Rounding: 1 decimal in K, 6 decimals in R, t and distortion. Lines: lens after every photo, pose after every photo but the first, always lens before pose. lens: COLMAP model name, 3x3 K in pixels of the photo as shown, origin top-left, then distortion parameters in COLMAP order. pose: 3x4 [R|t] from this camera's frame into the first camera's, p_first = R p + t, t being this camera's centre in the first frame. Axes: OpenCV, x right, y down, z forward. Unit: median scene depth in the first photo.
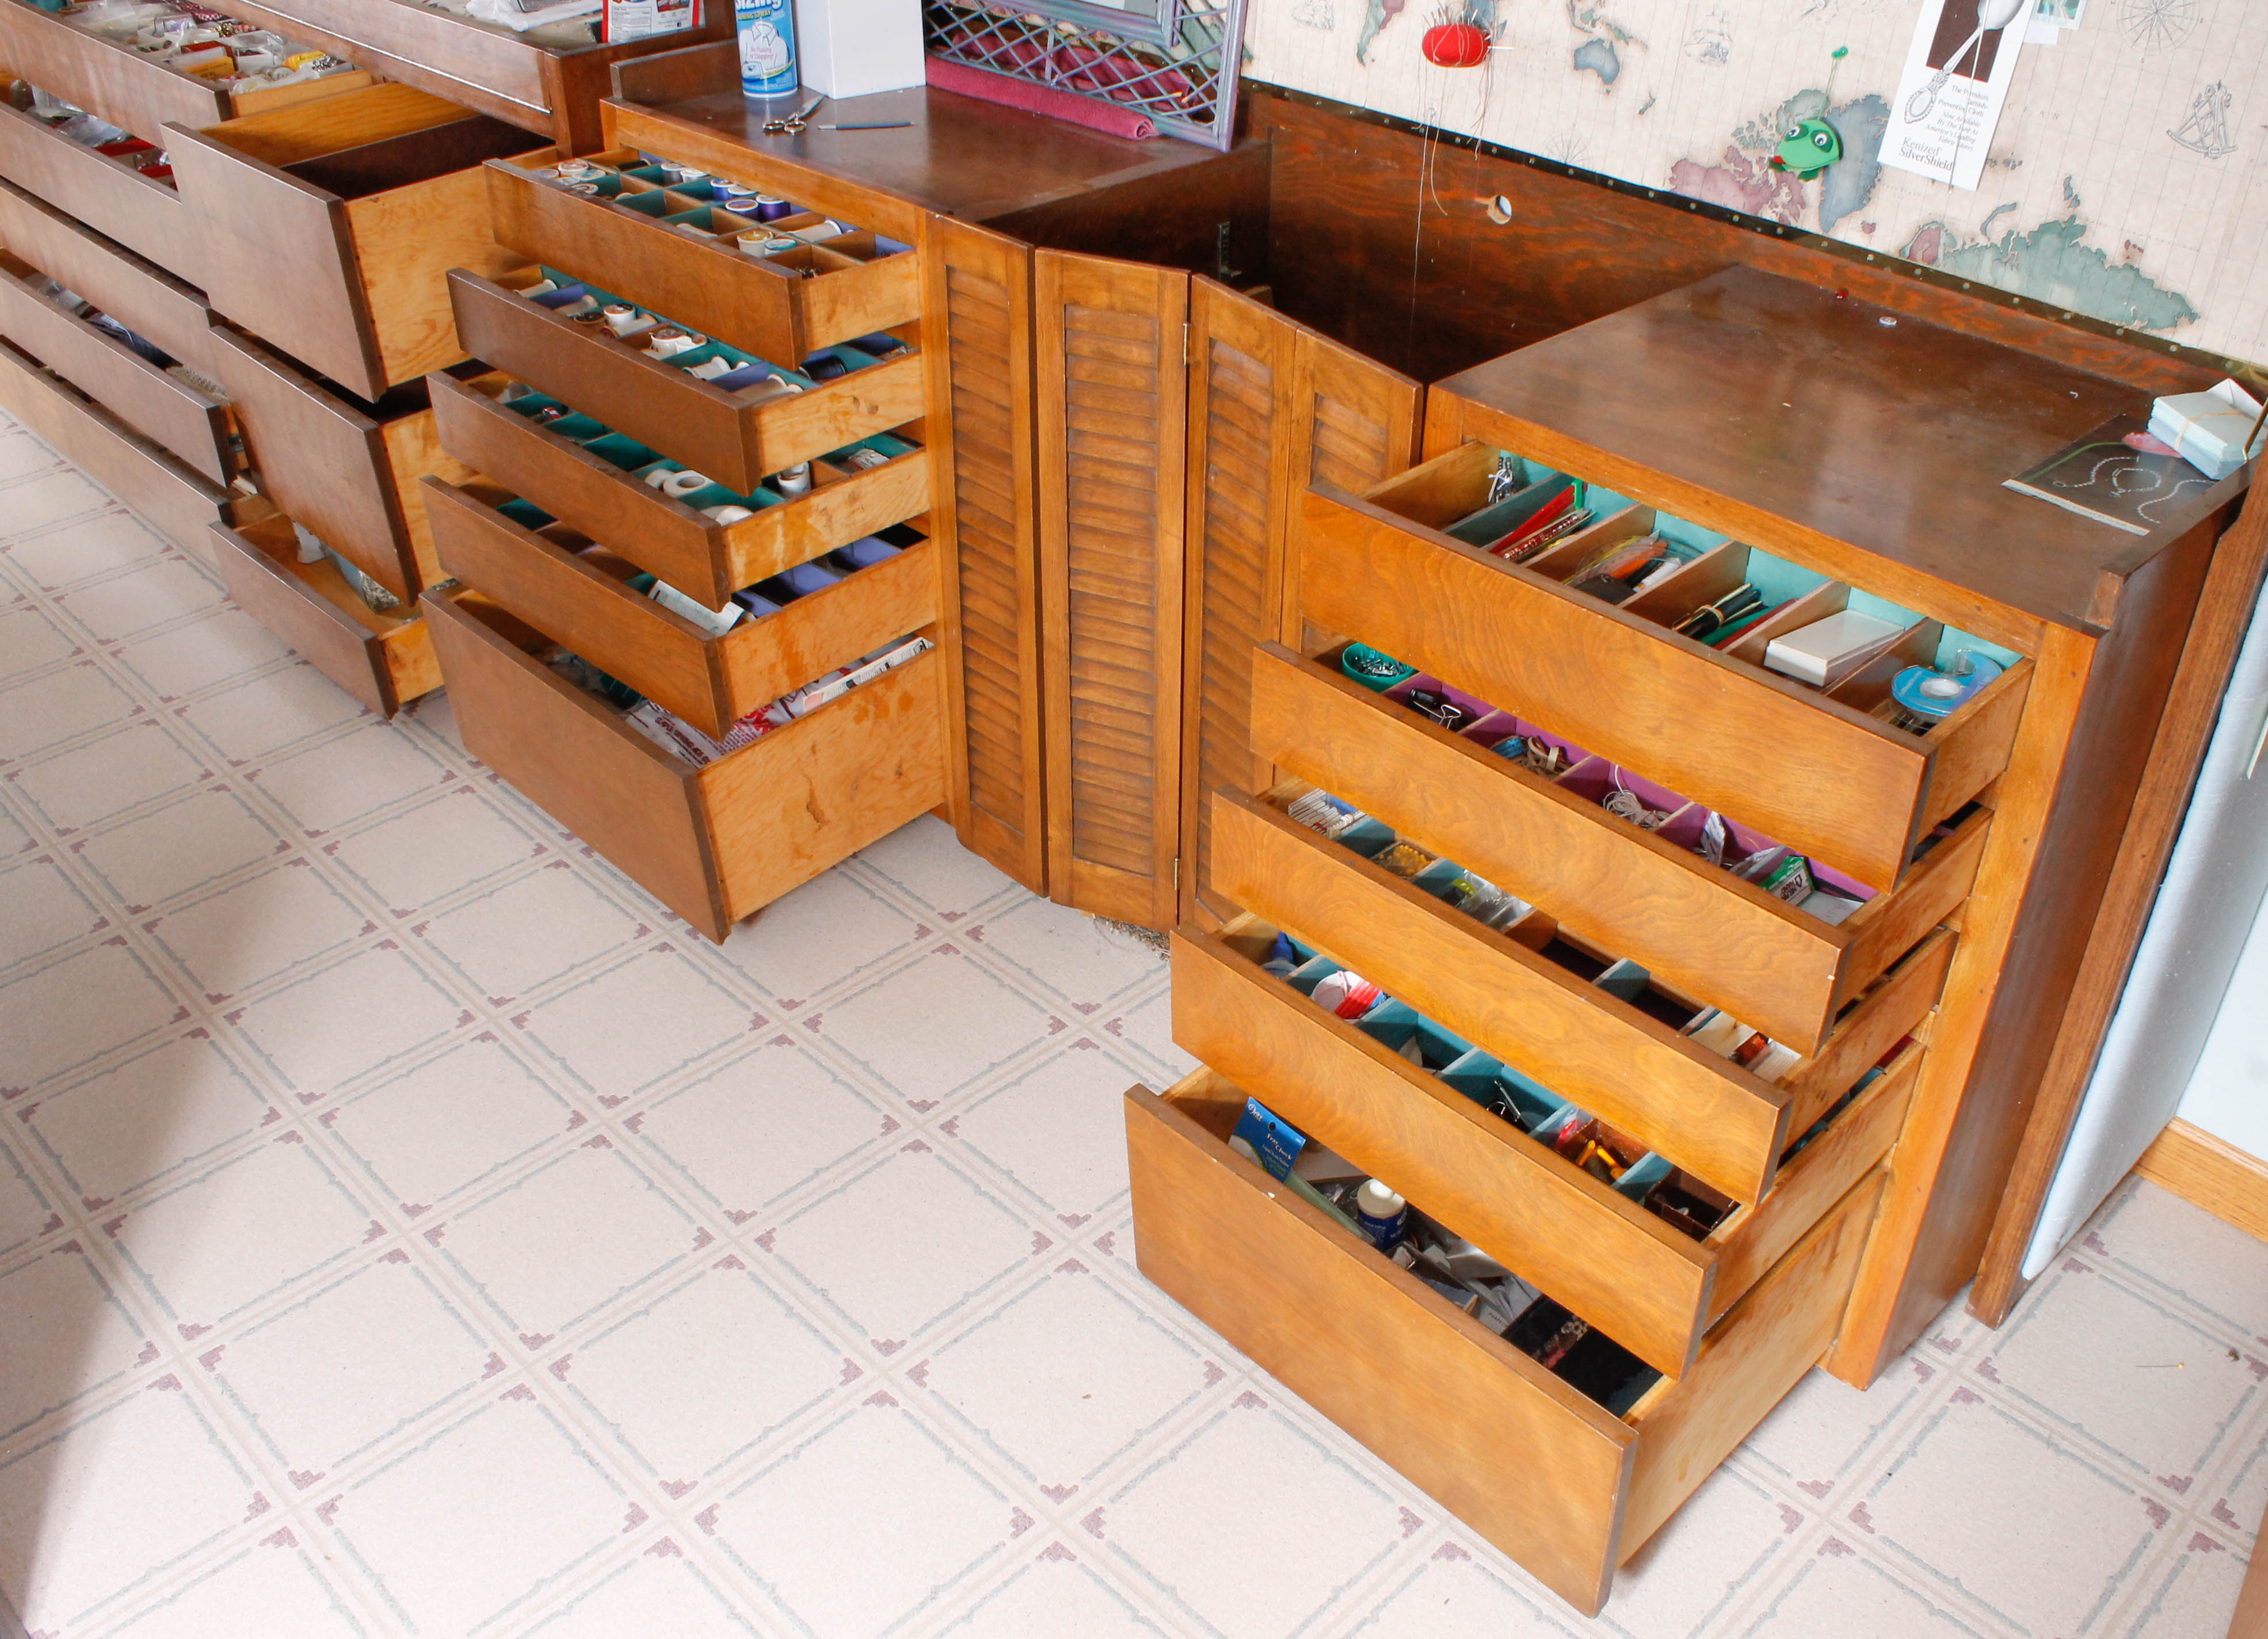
lens RADIAL K [[2057.8, 0, 1207.9], [0, 2057.8, 874.6], [0, 0, 1]] dist [-0.179989, 0.155769]
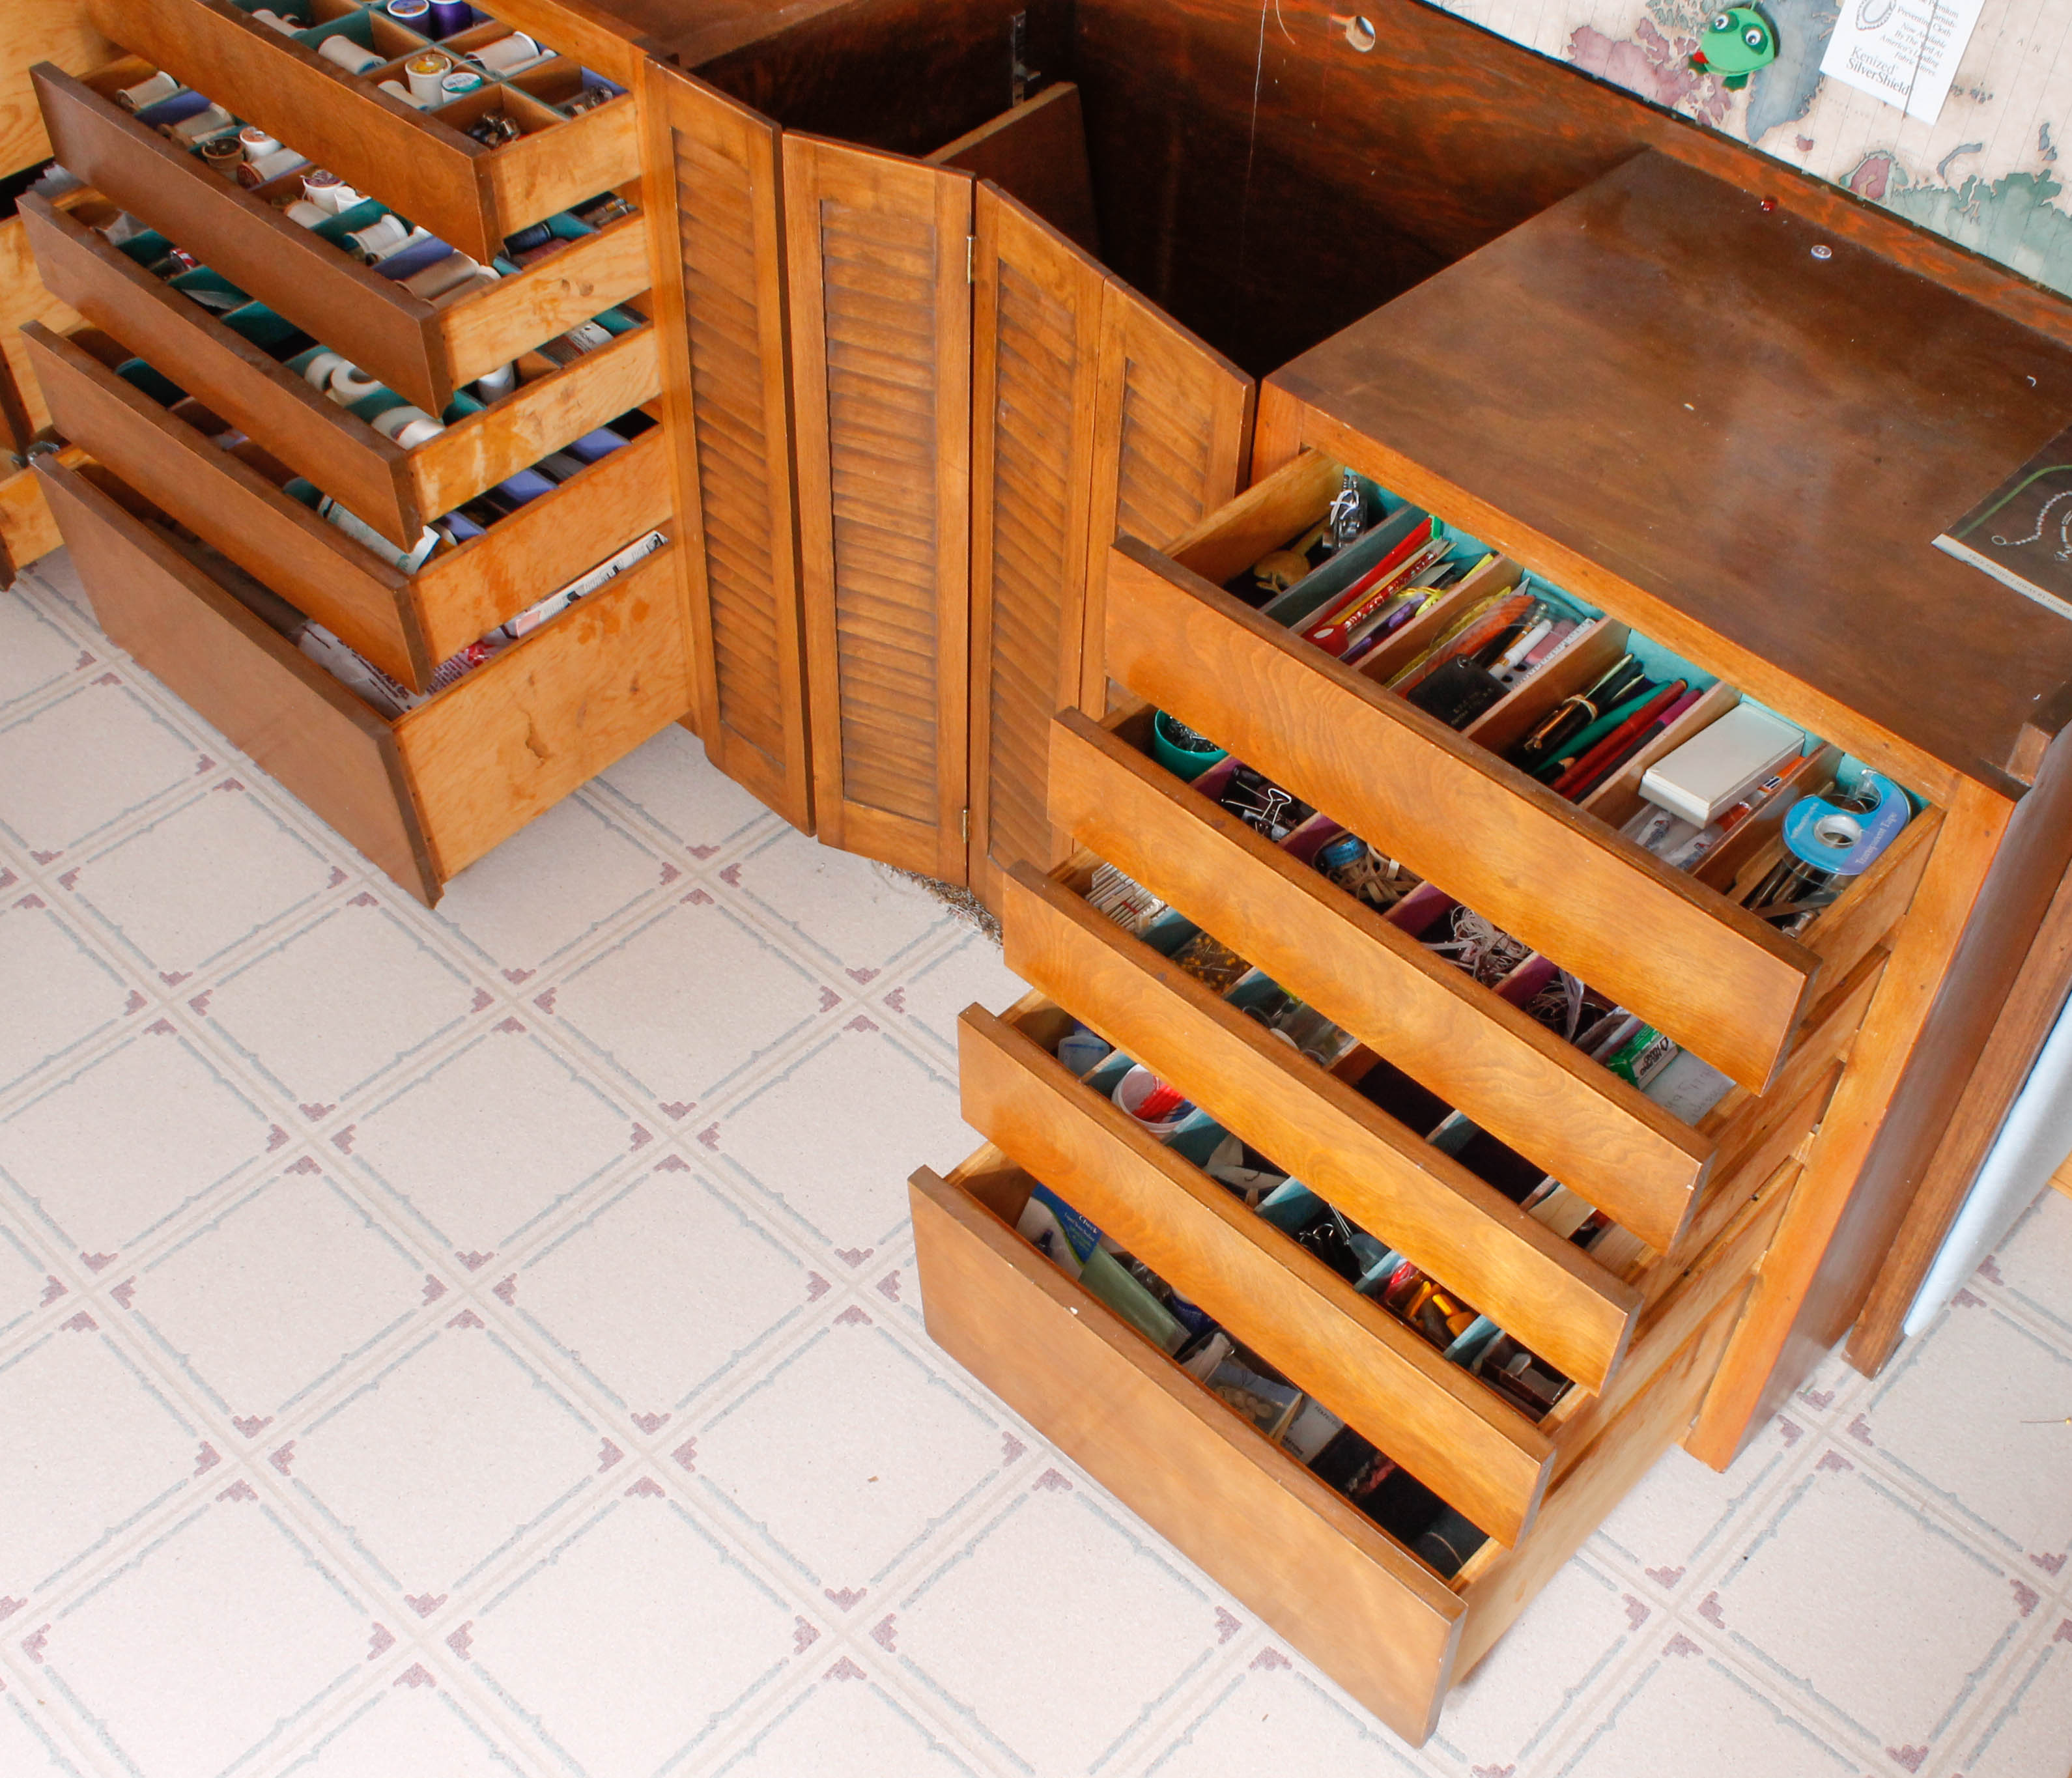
lens RADIAL K [[2464.0, 0, 1167.2], [0, 2464.0, 991.0], [0, 0, 1]] dist [-0.167776, 0.153115]
pose [[0.997990, -0.008364, 0.062813, 0.004570], [-0.005734, 0.975264, 0.220967, -0.190892], [-0.063107, -0.220883, 0.973256, -0.019805]]
